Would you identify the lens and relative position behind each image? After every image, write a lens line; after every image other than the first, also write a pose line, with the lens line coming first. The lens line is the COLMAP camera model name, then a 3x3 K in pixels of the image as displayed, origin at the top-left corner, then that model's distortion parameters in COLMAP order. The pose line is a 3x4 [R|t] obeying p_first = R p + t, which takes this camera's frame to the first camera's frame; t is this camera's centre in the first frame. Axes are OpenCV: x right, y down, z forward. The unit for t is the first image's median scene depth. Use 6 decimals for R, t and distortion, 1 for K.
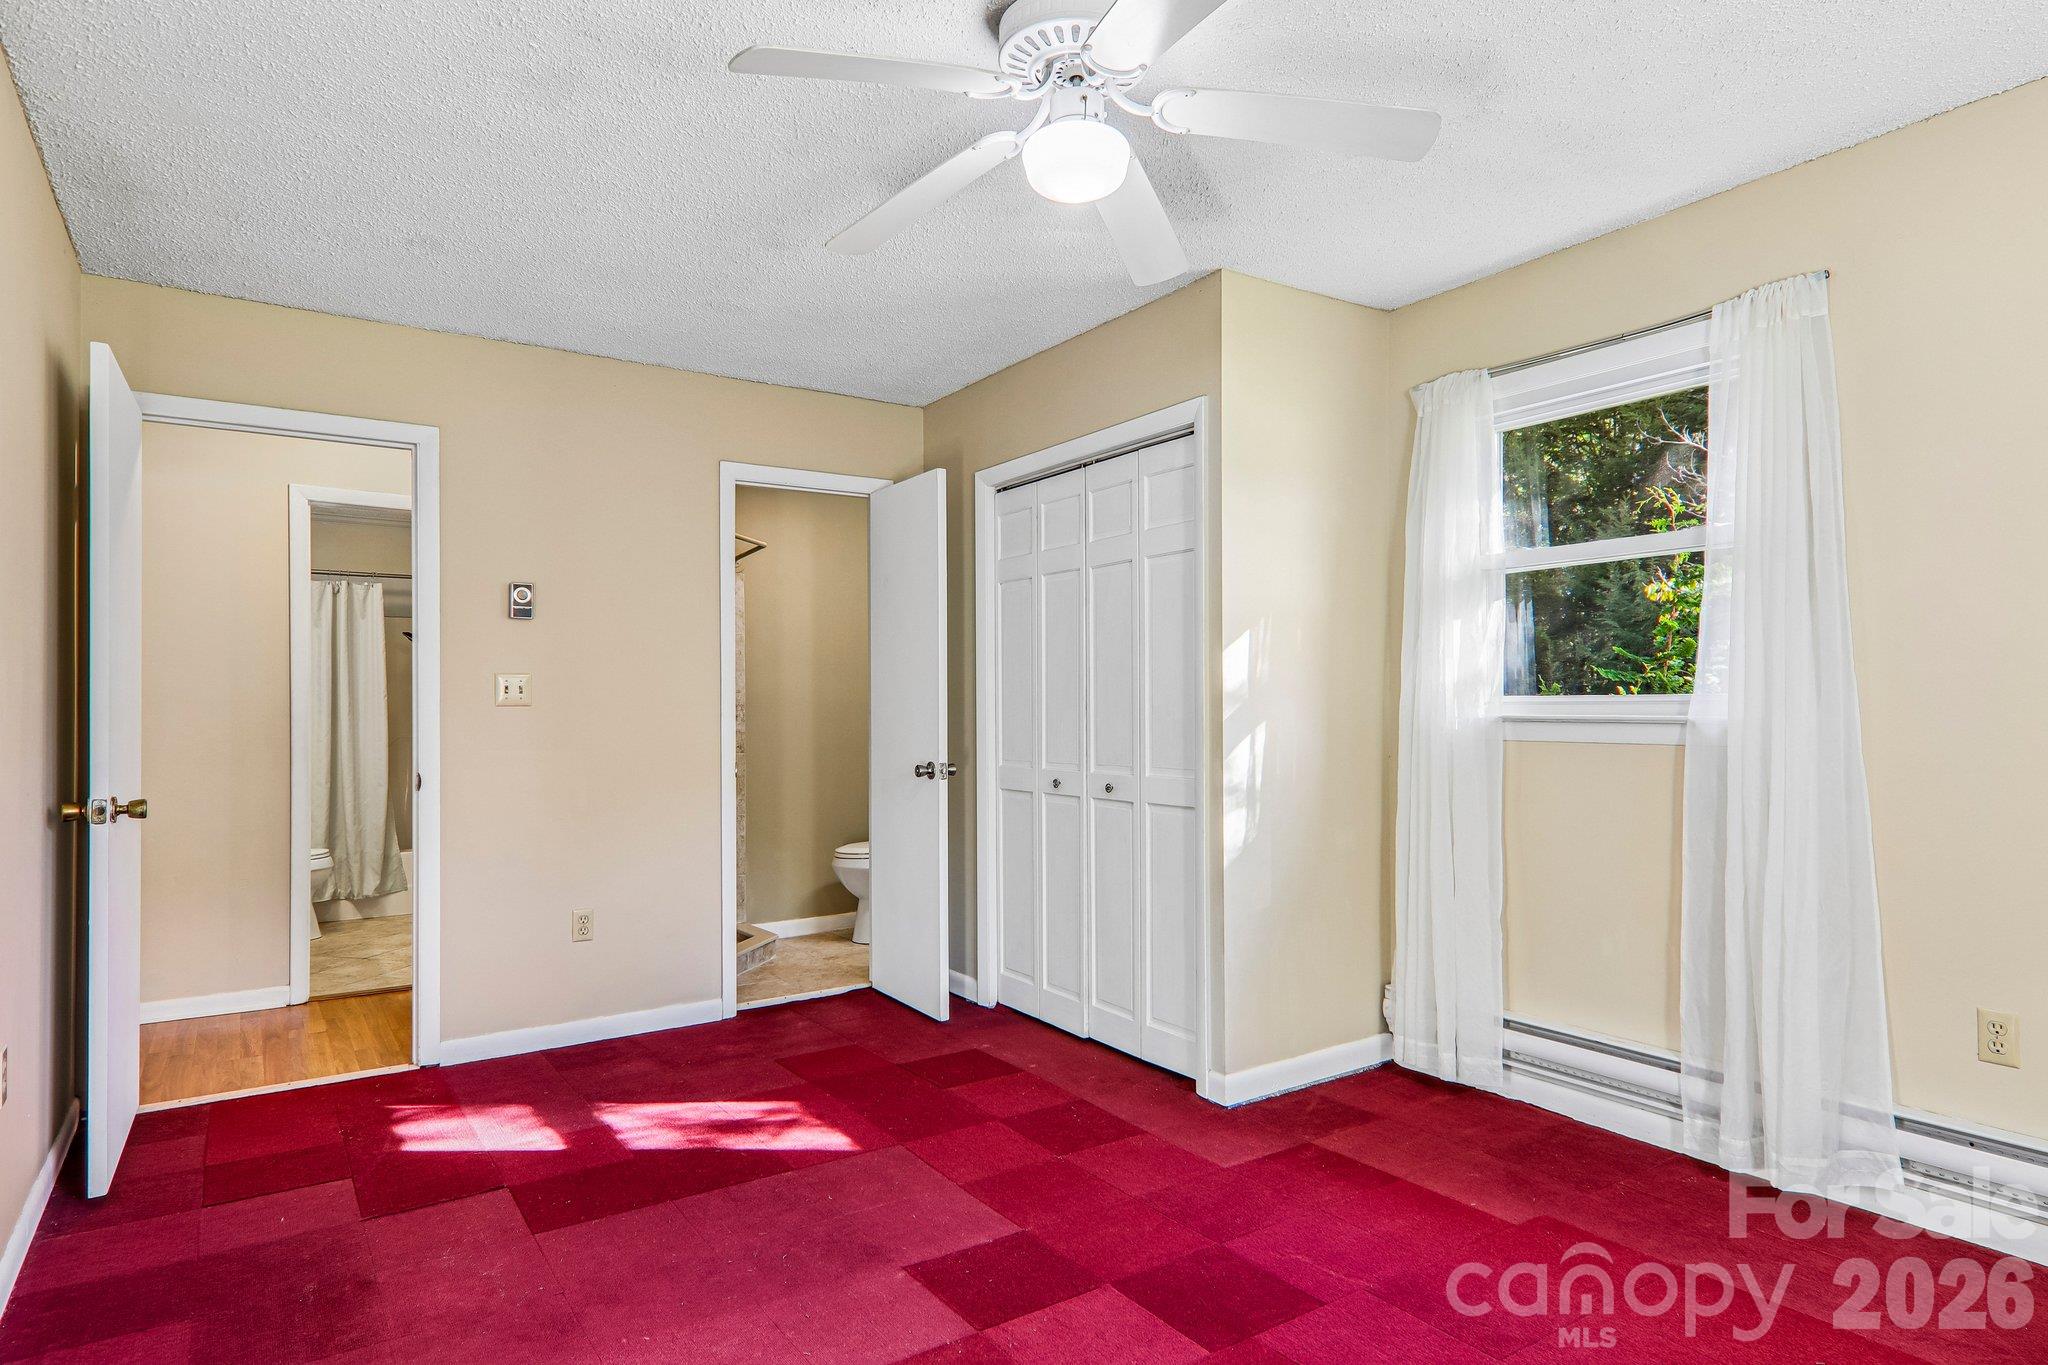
lens RADIAL K [[1181.4, 0, 1023.9], [0, 1181.4, 705.3], [0, 0, 1]] dist [0.028069, 0.000298]
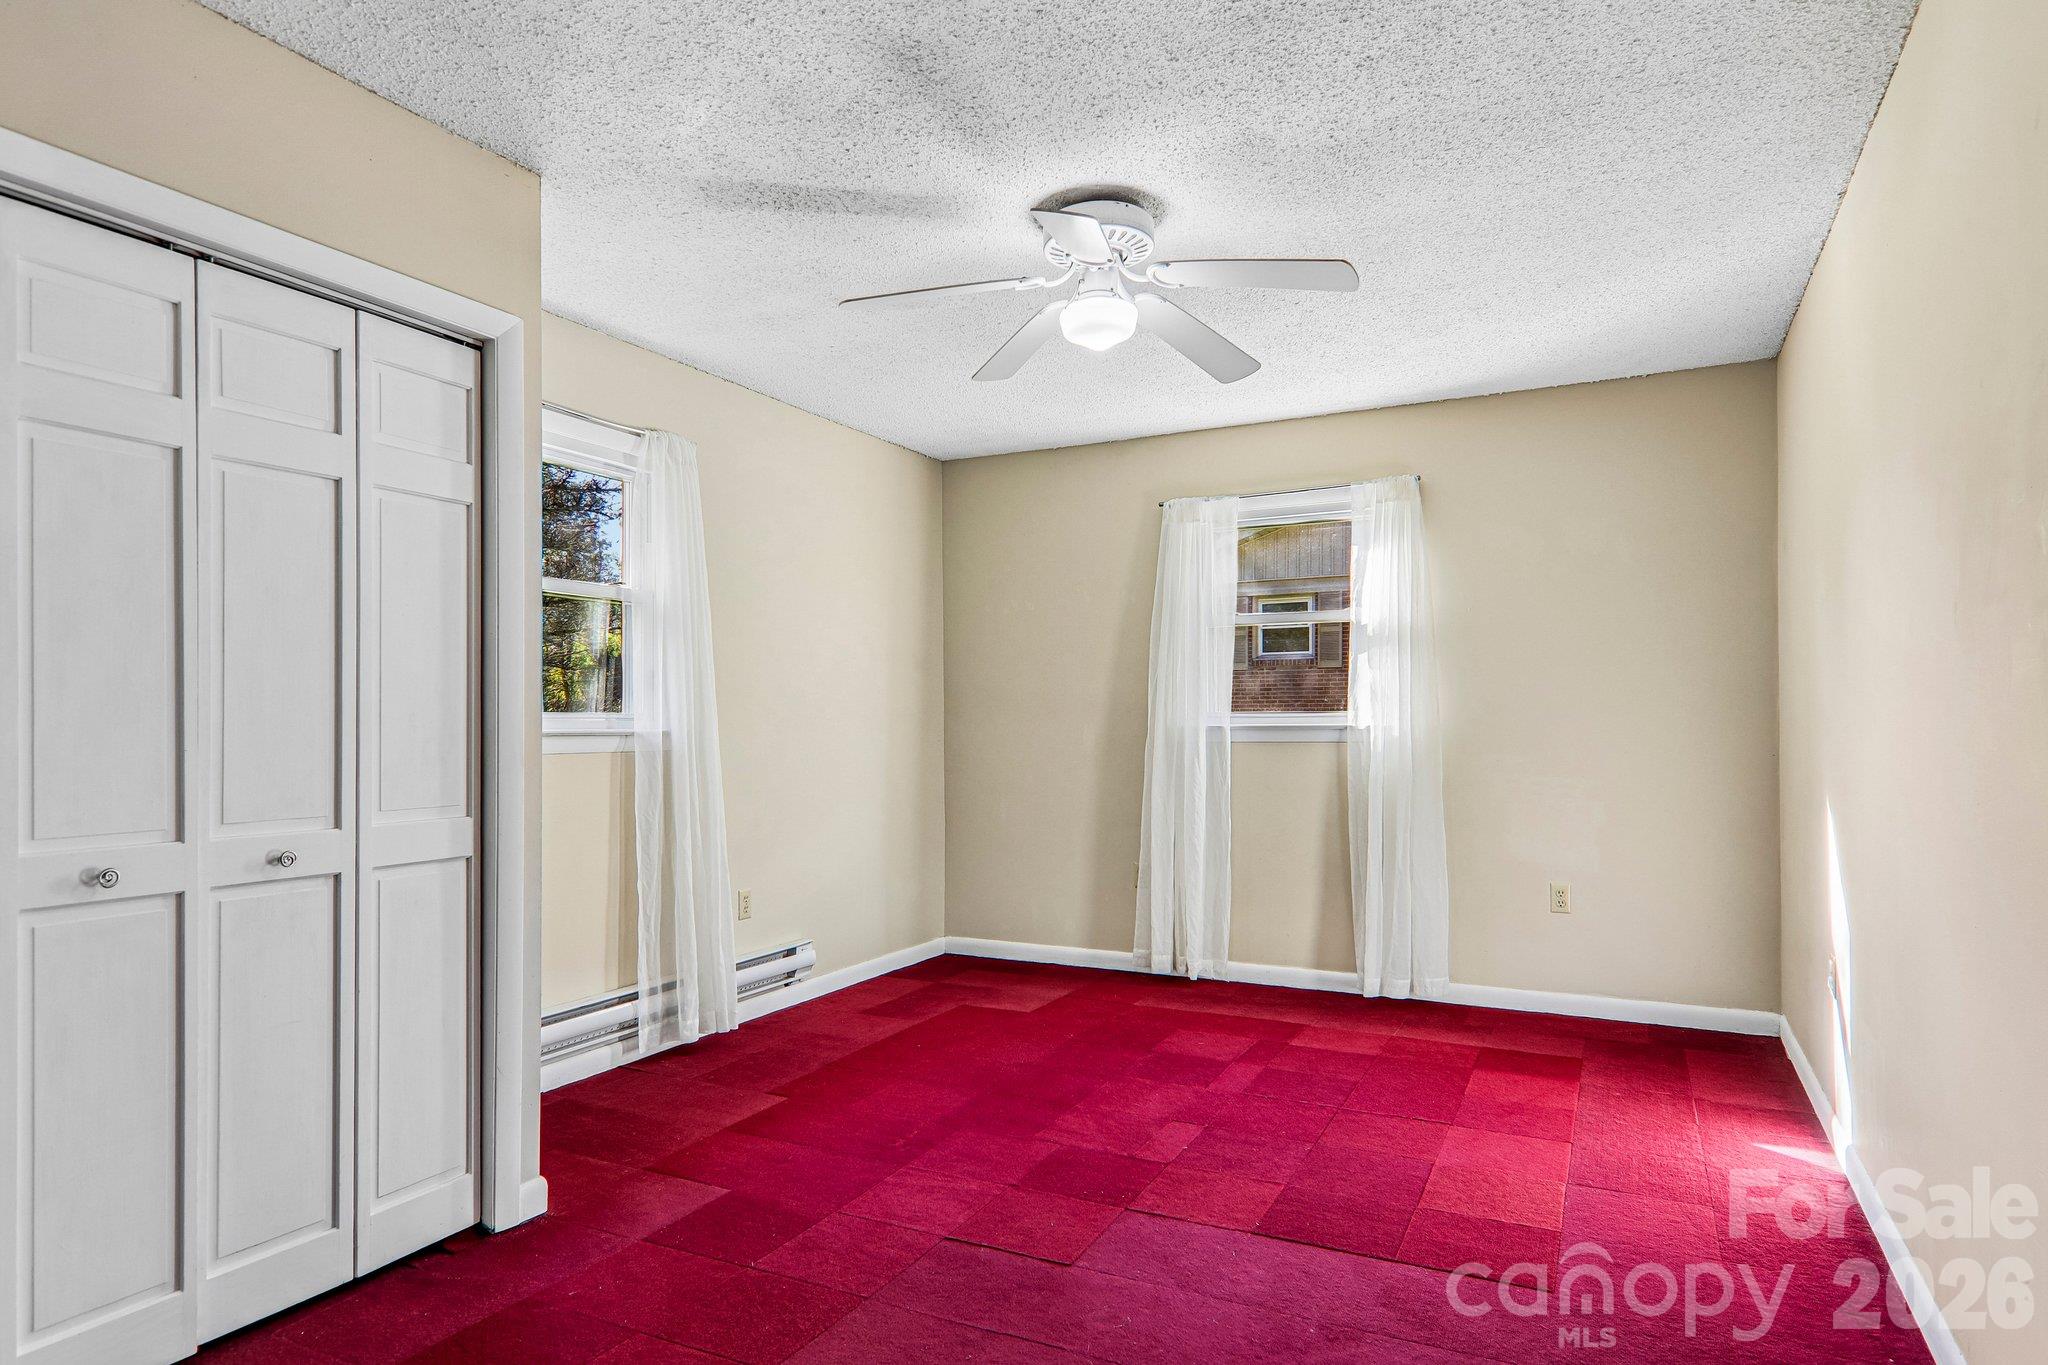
lens RADIAL K [[1181.4, 0, 1023.9], [0, 1181.4, 705.3], [0, 0, 1]] dist [0.028069, 0.000298]
pose [[-0.499403, 0.016077, 0.866221, -0.809631], [-0.001845, 0.999806, -0.019620, 0.007586], [-0.866368, -0.011397, -0.499276, 1.292695]]
